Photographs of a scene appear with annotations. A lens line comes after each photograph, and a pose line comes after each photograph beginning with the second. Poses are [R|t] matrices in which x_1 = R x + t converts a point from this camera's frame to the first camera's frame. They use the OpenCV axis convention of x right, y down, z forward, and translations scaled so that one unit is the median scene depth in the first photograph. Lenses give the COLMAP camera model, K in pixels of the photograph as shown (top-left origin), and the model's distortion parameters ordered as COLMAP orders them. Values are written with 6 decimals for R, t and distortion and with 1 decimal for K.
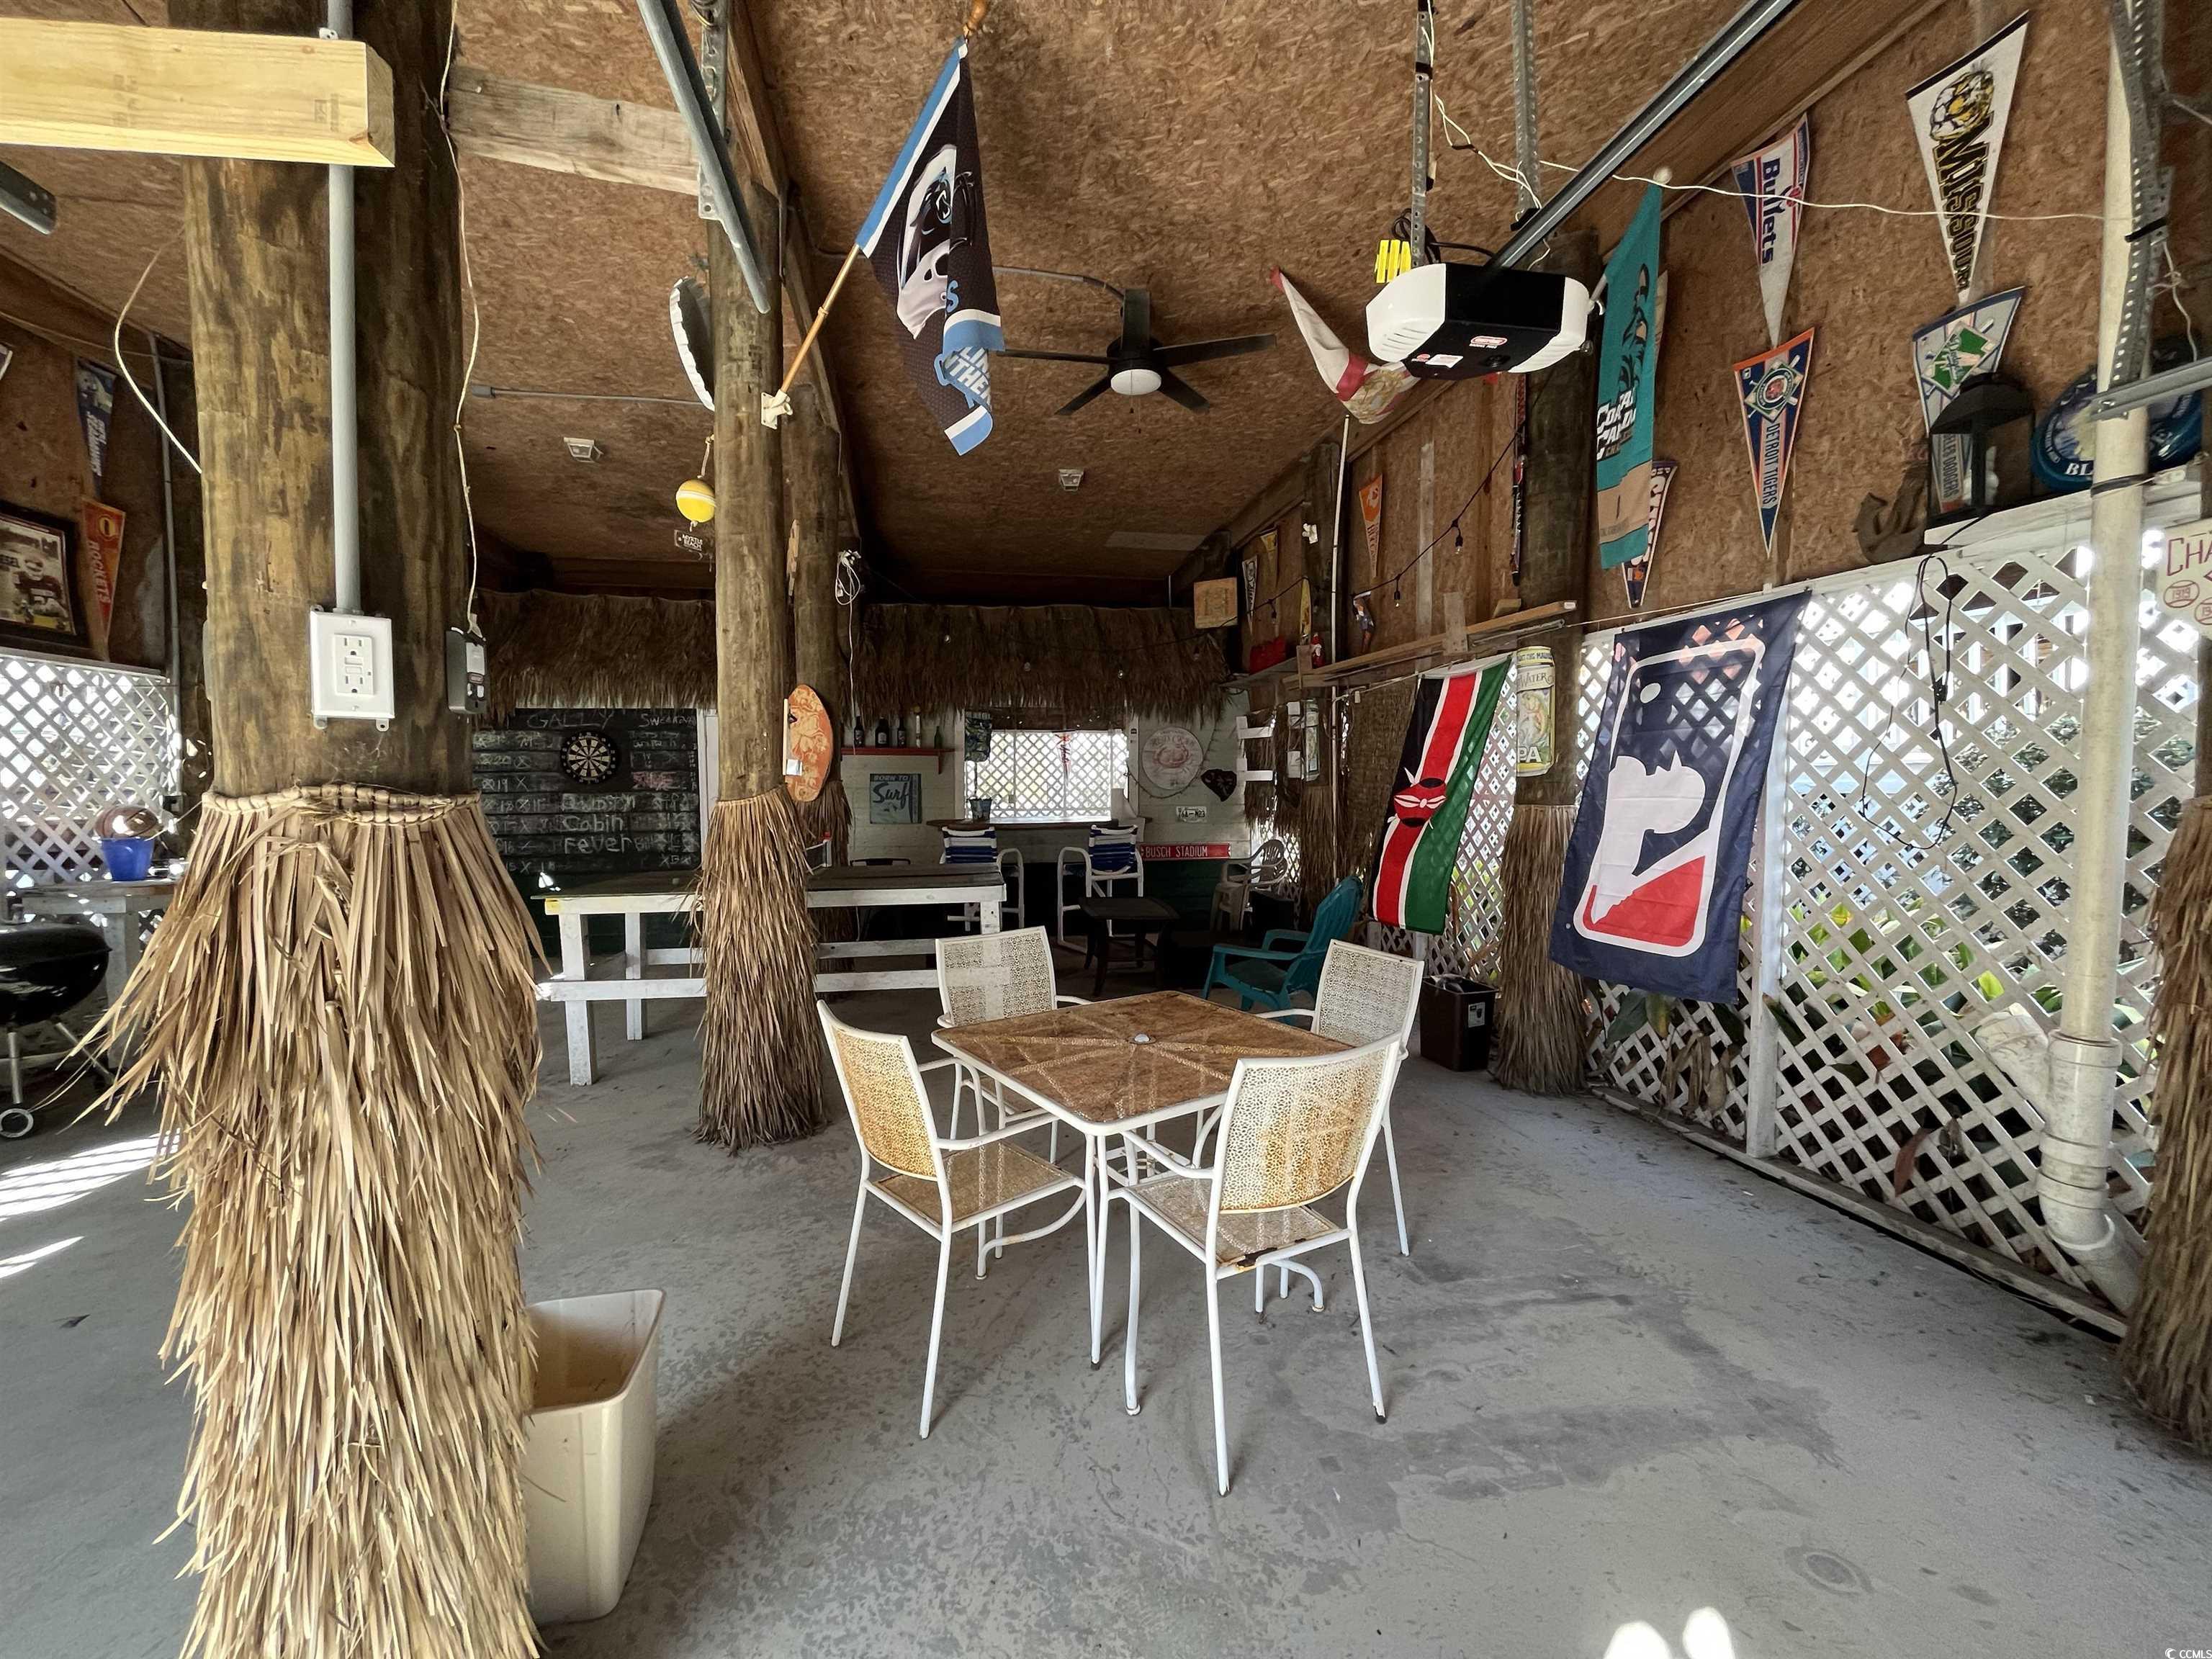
lens RADIAL K [[904.0, 0, 1114.8], [0, 904.0, 824.2], [0, 0, 1]] dist [-0.000434, -0.001269]
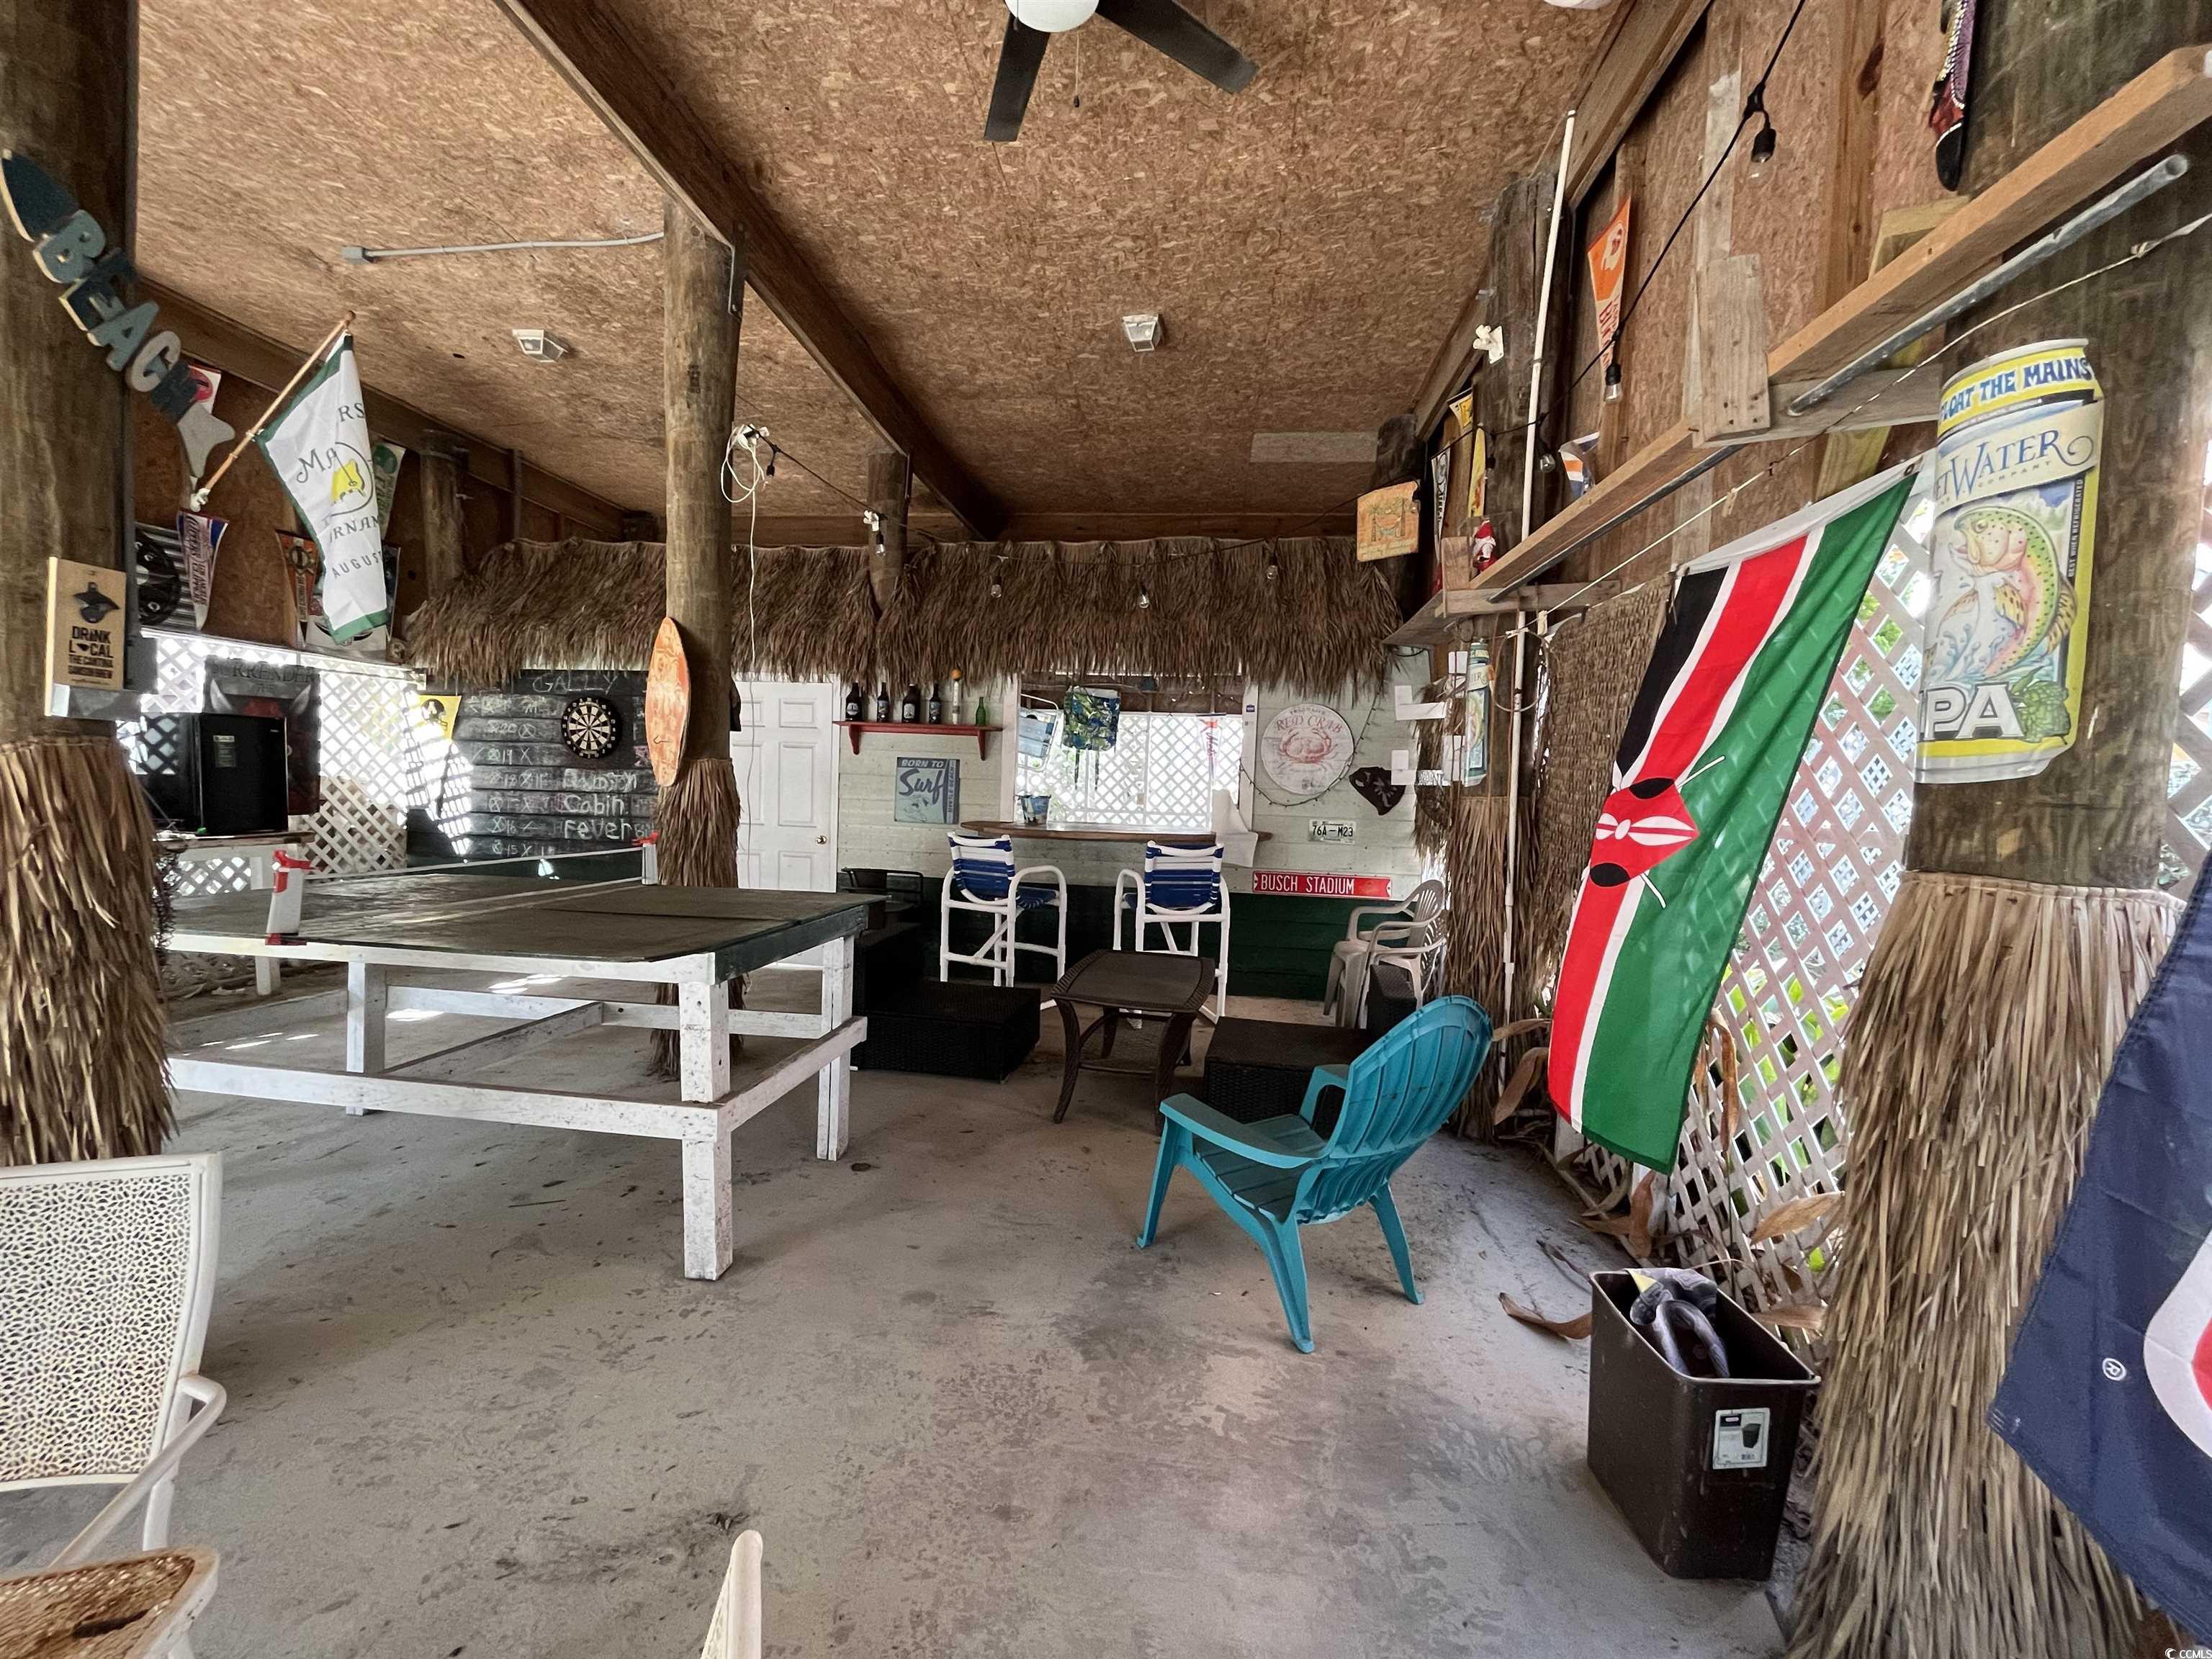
lens RADIAL K [[904.0, 0, 1110.3], [0, 904.0, 825.3], [0, 0, 1]] dist [-0.000434, -0.001269]
pose [[0.952179, 0.052248, -0.301042, 0.148743], [-0.052239, 0.998602, 0.008086, -0.014105], [0.301043, 0.008026, 0.953577, 0.336172]]
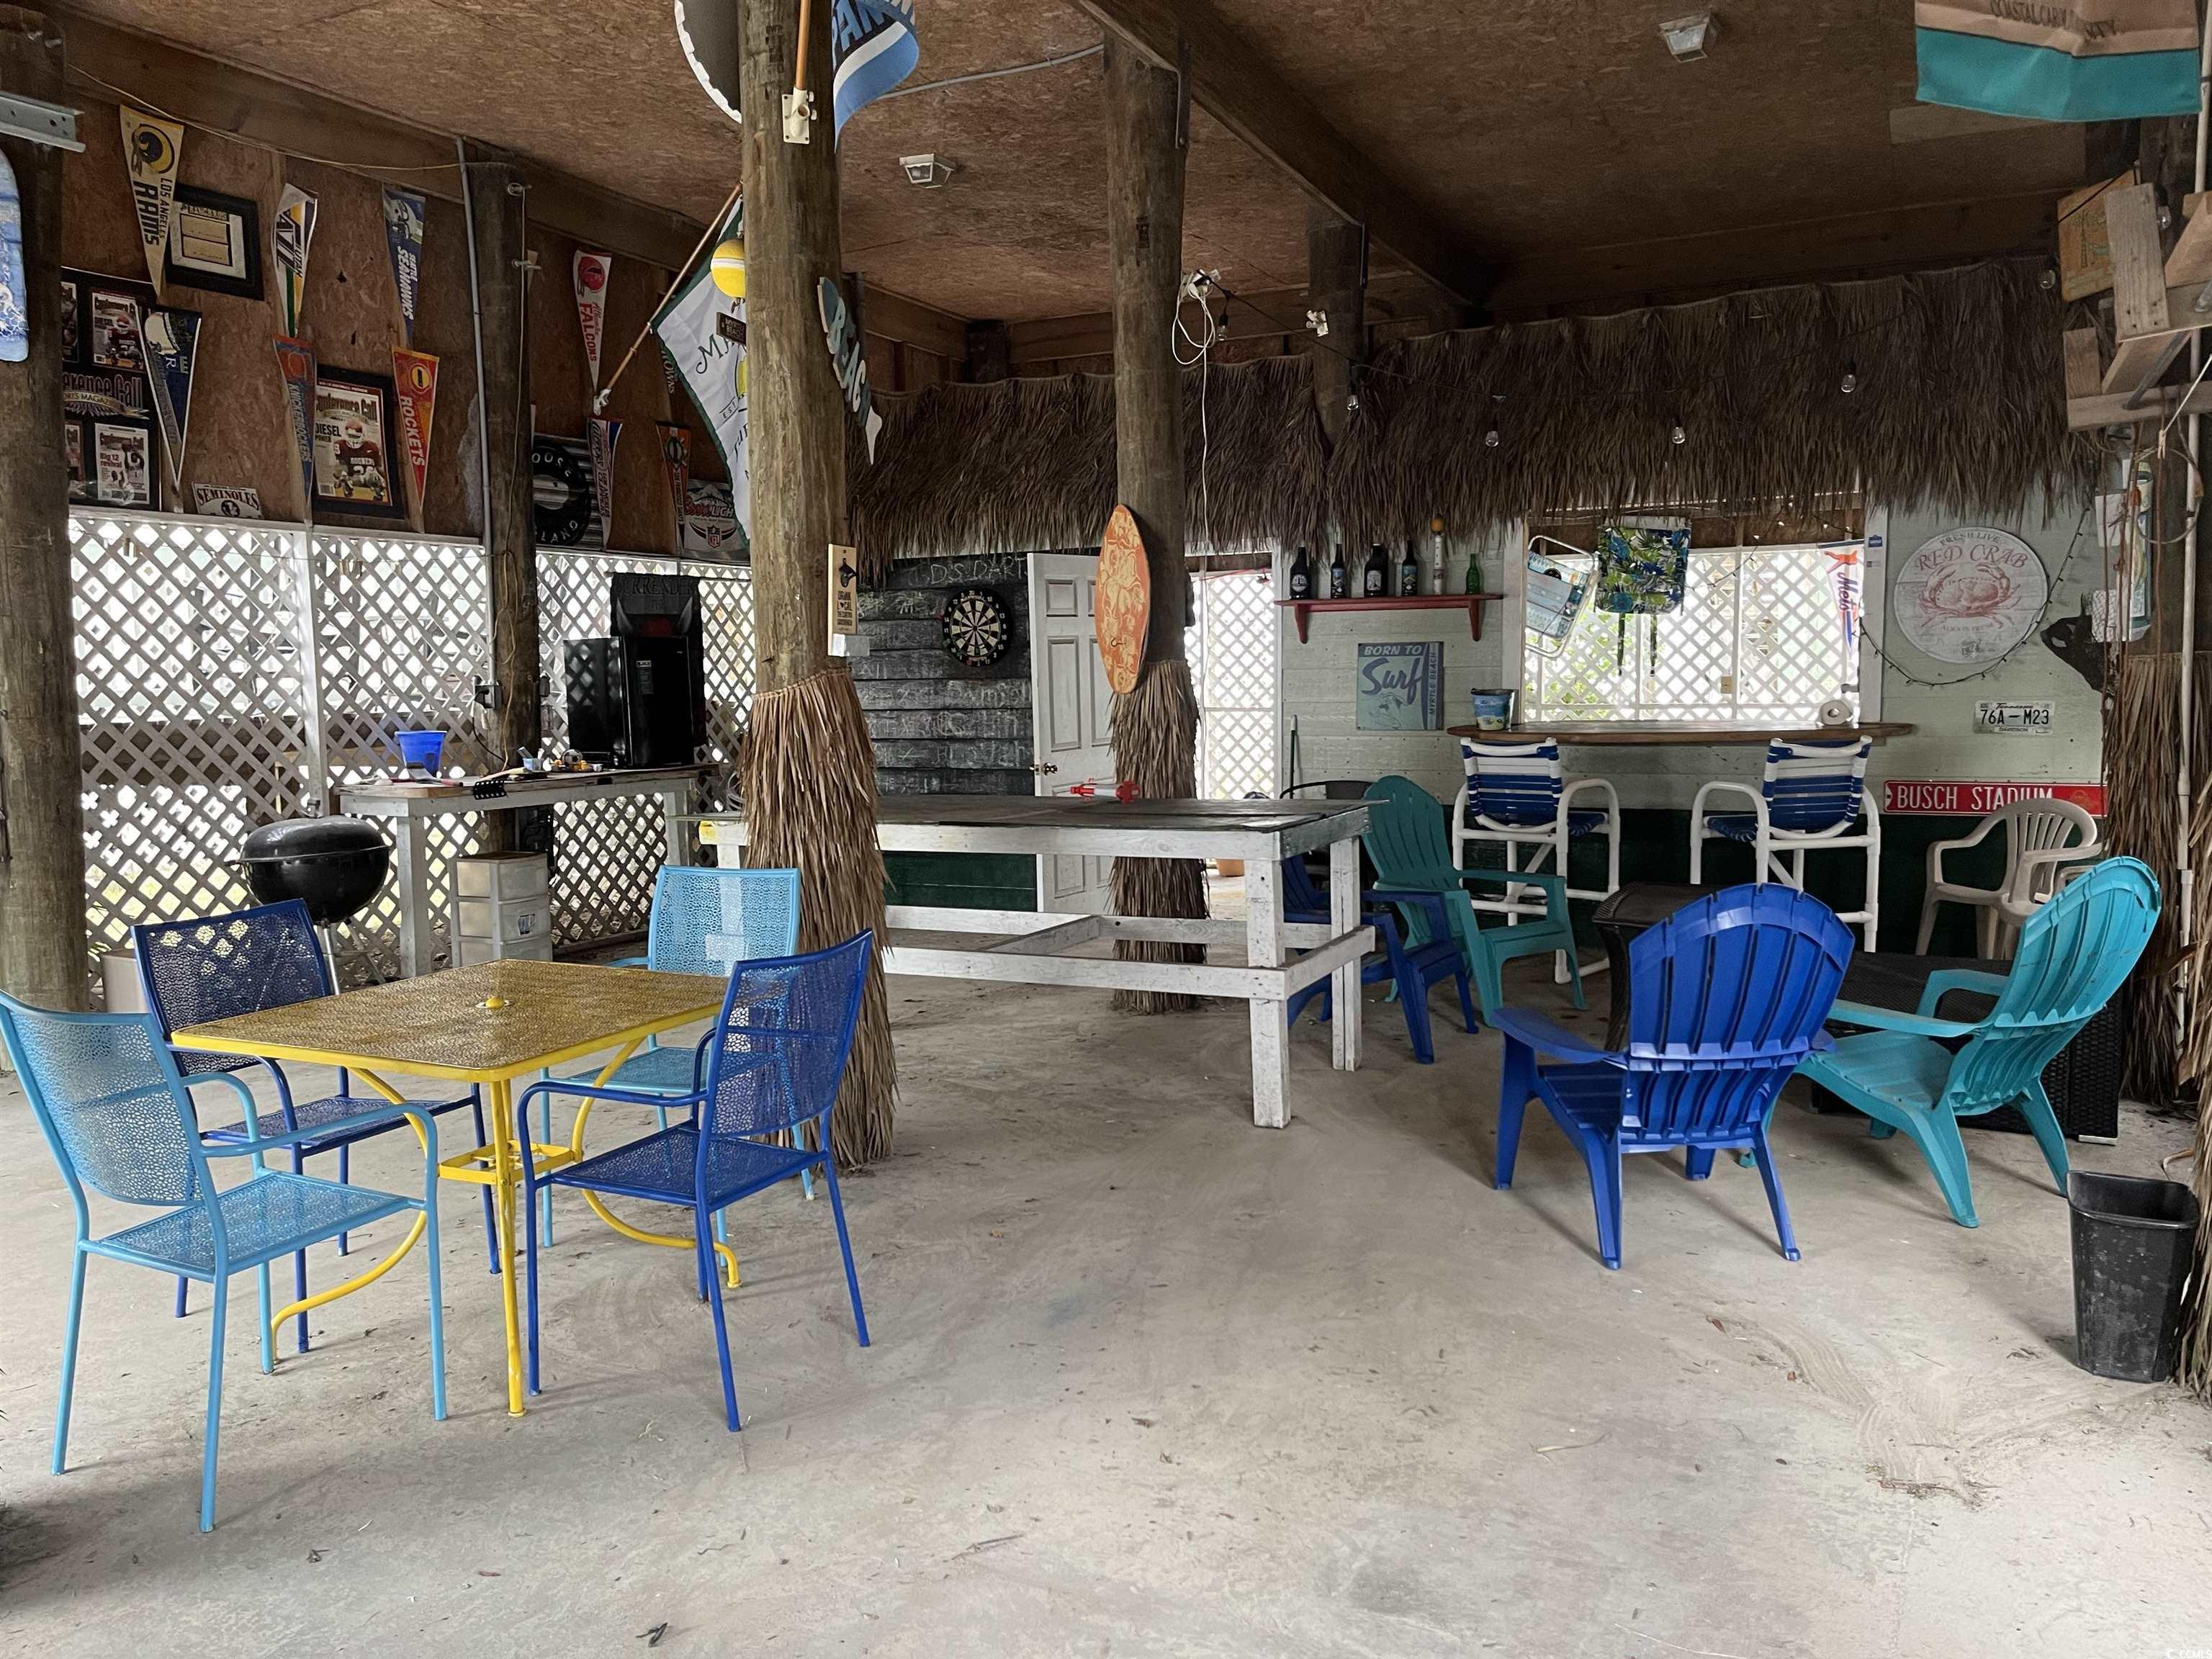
lens RADIAL K [[1683.2, 0, 1119.8], [0, 1683.2, 835.1], [0, 0, 1]] dist [0.069609, -0.093294]
pose [[0.797000, 0.050460, -0.601868, 0.279779], [-0.013765, 0.997763, 0.065424, -0.002092], [0.603823, -0.043858, 0.795911, 0.046557]]
